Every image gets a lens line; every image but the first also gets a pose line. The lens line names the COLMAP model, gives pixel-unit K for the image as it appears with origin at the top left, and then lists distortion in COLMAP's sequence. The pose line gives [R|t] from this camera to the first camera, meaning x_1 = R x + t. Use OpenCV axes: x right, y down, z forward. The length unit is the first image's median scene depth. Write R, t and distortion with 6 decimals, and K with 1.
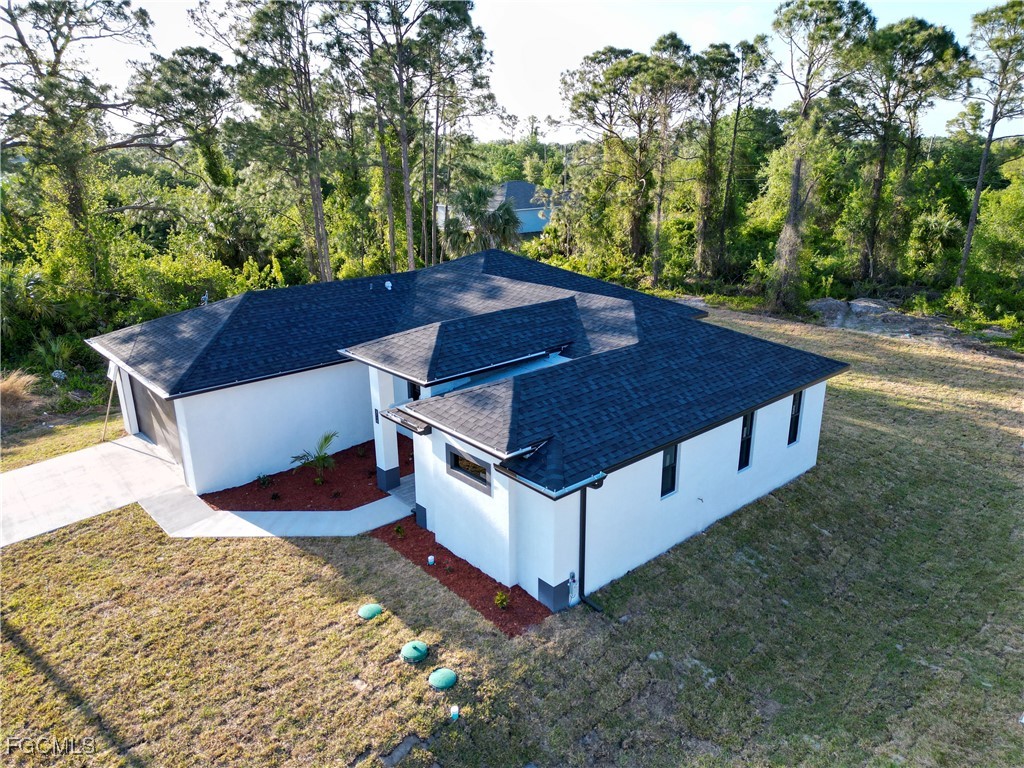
lens RADIAL K [[719.4, 0, 516.6], [0, 719.4, 382.1], [0, 0, 1]] dist [0.056716, -0.042973]
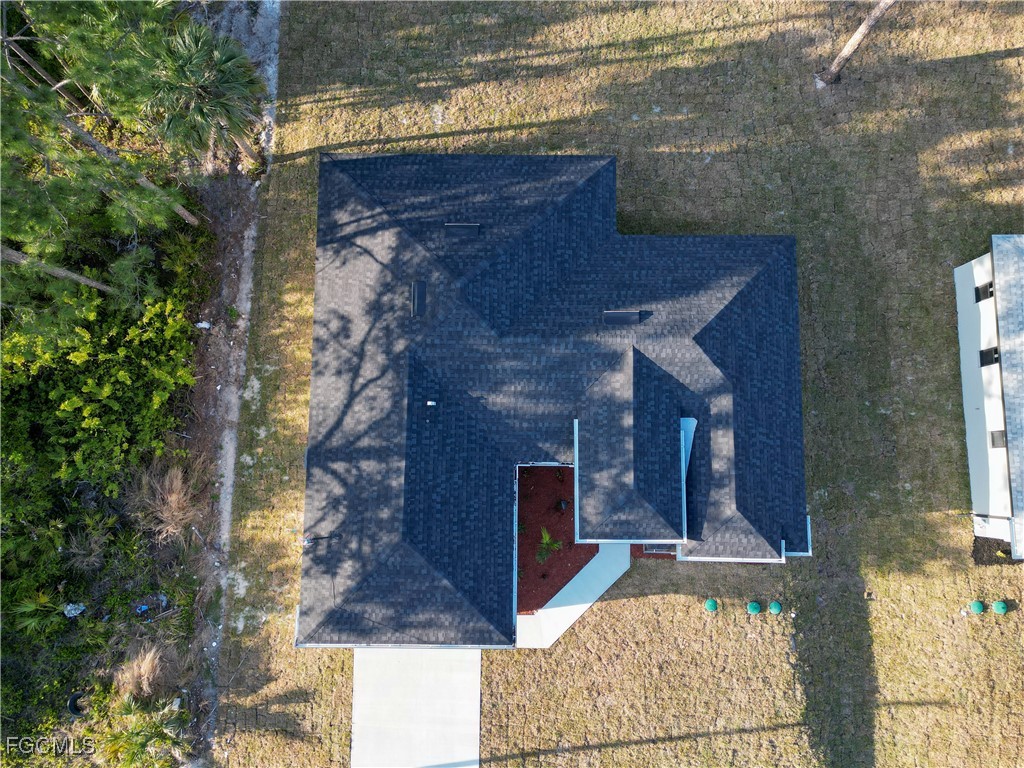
lens RADIAL K [[719.4, 0, 517.3], [0, 719.4, 383.7], [0, 0, 1]] dist [0.056716, -0.042973]
pose [[0.674132, -0.732733, 0.093001, -0.218502], [0.229466, 0.327451, 0.916581, -1.321255], [-0.702062, -0.596556, 0.388882, 0.698607]]
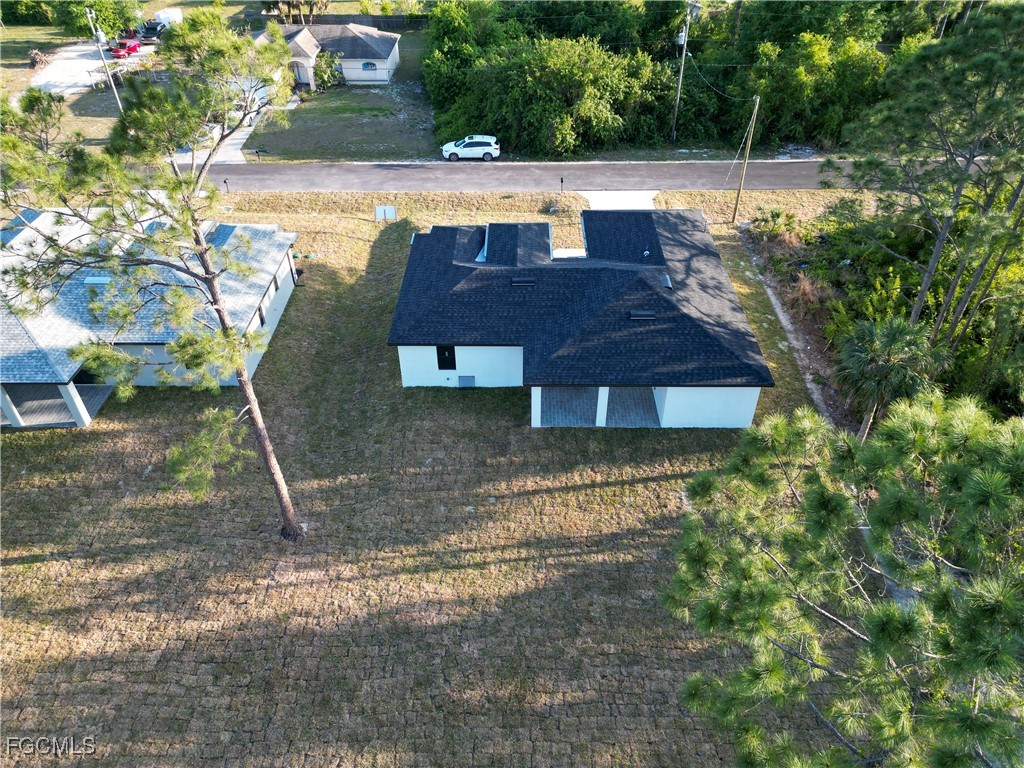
lens RADIAL K [[719.4, 0, 518.9], [0, 719.4, 385.4], [0, 0, 1]] dist [0.056716, -0.042973]
pose [[-0.674699, 0.471319, -0.568014, 1.317745], [-0.217906, 0.608073, 0.763390, -1.402667], [0.705194, 0.638832, -0.307563, 1.878183]]
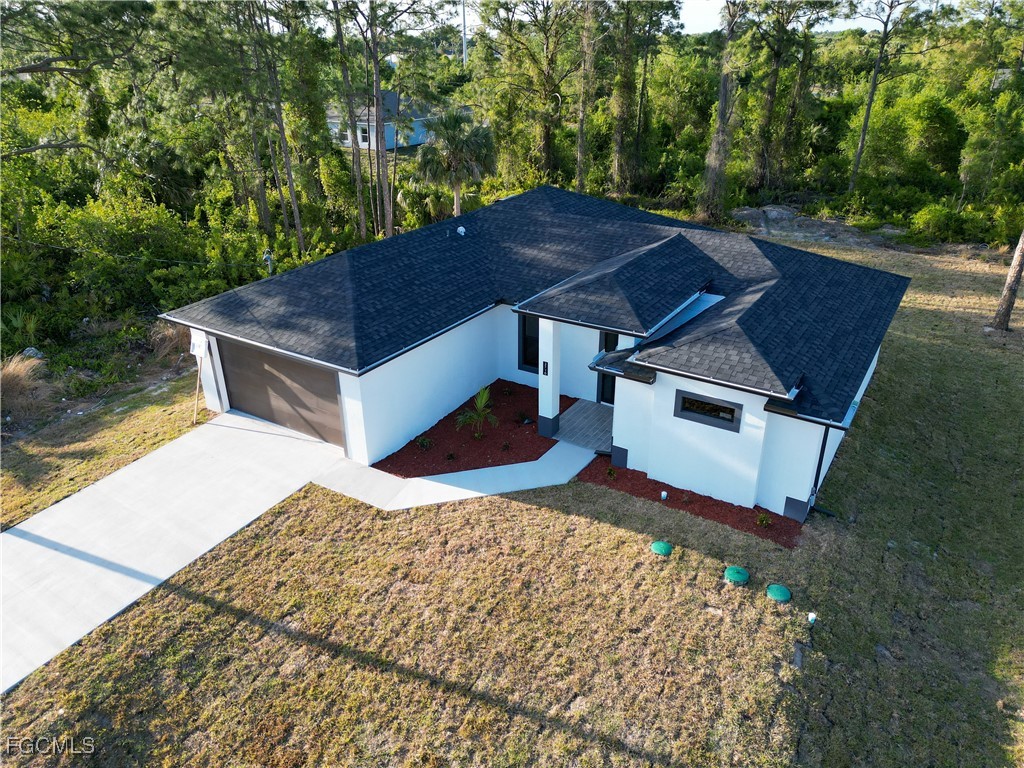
lens RADIAL K [[719.4, 0, 516.4], [0, 719.4, 384.1], [0, 0, 1]] dist [0.056716, -0.042973]
pose [[0.961827, -0.115870, 0.247917, -0.479435], [0.083249, 0.986890, 0.138268, -0.074079], [-0.260688, -0.112351, 0.958863, 0.021246]]
